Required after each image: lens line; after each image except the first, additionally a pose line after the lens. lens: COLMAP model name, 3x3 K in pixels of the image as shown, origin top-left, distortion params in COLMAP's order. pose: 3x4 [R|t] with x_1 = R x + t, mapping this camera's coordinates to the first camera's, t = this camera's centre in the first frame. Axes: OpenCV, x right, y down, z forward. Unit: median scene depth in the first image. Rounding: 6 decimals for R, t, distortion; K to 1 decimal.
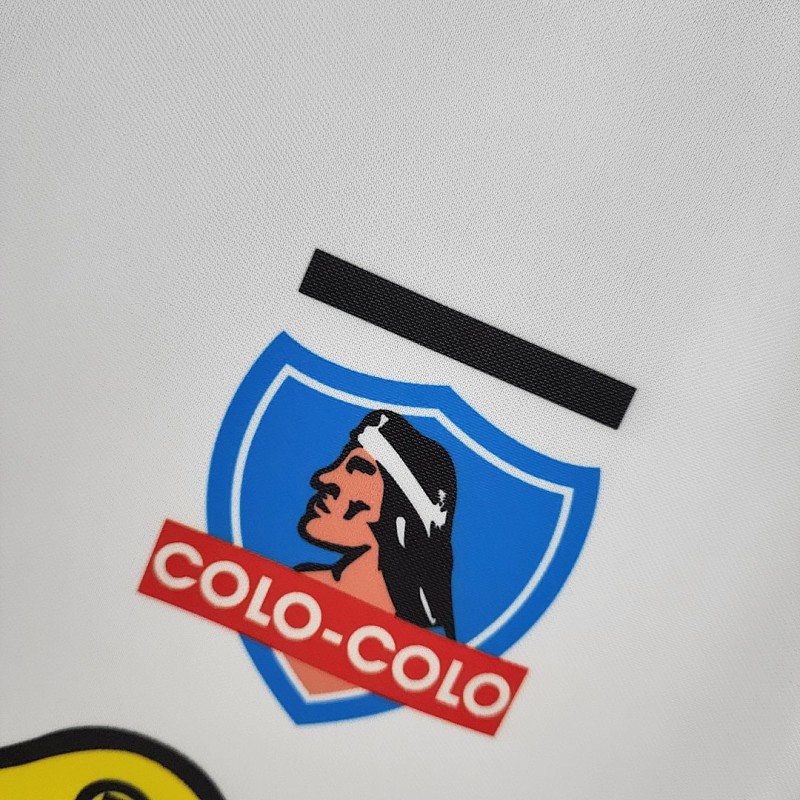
lens RADIAL K [[718.8, 0, 400.0], [0, 718.8, 400.0], [0, 0, 1]] dist [0.015125, -0.016254]
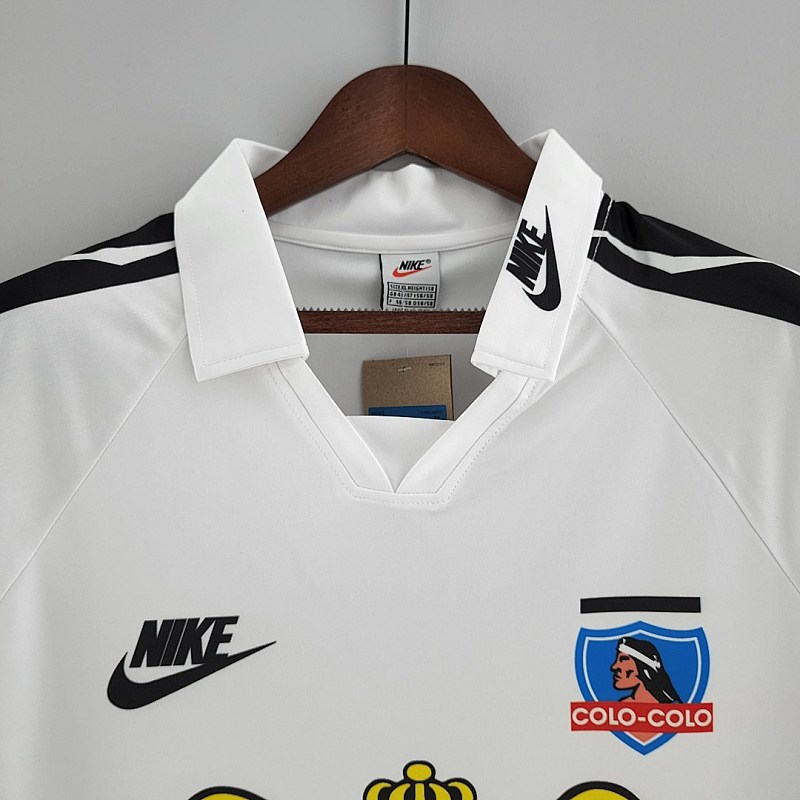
lens RADIAL K [[718.8, 0, 400.0], [0, 718.8, 400.0], [0, 0, 1]] dist [0.015125, -0.016254]
pose [[0.898301, -0.430647, -0.087166, -0.162350], [0.416016, 0.897459, -0.146622, -0.783165], [0.141370, 0.095448, 0.985345, -2.062902]]
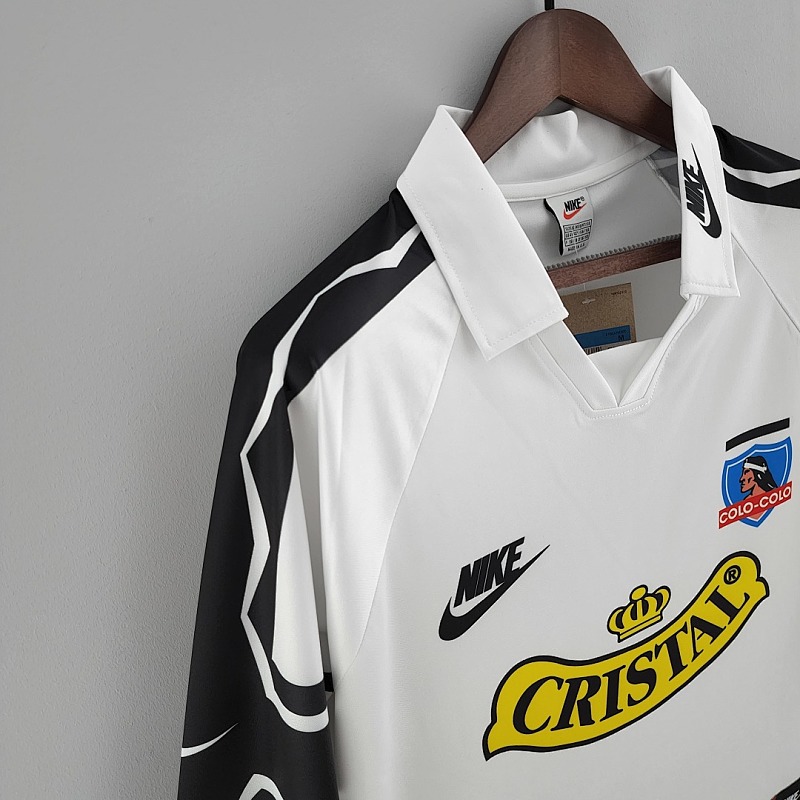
lens RADIAL K [[718.8, 0, 400.0], [0, 718.8, 400.0], [0, 0, 1]] dist [0.015125, -0.016254]
pose [[0.766078, -0.627124, 0.140856, -1.879690], [0.572125, 0.765198, 0.295204, -2.547943], [-0.292912, -0.145562, 0.944994, -2.234646]]
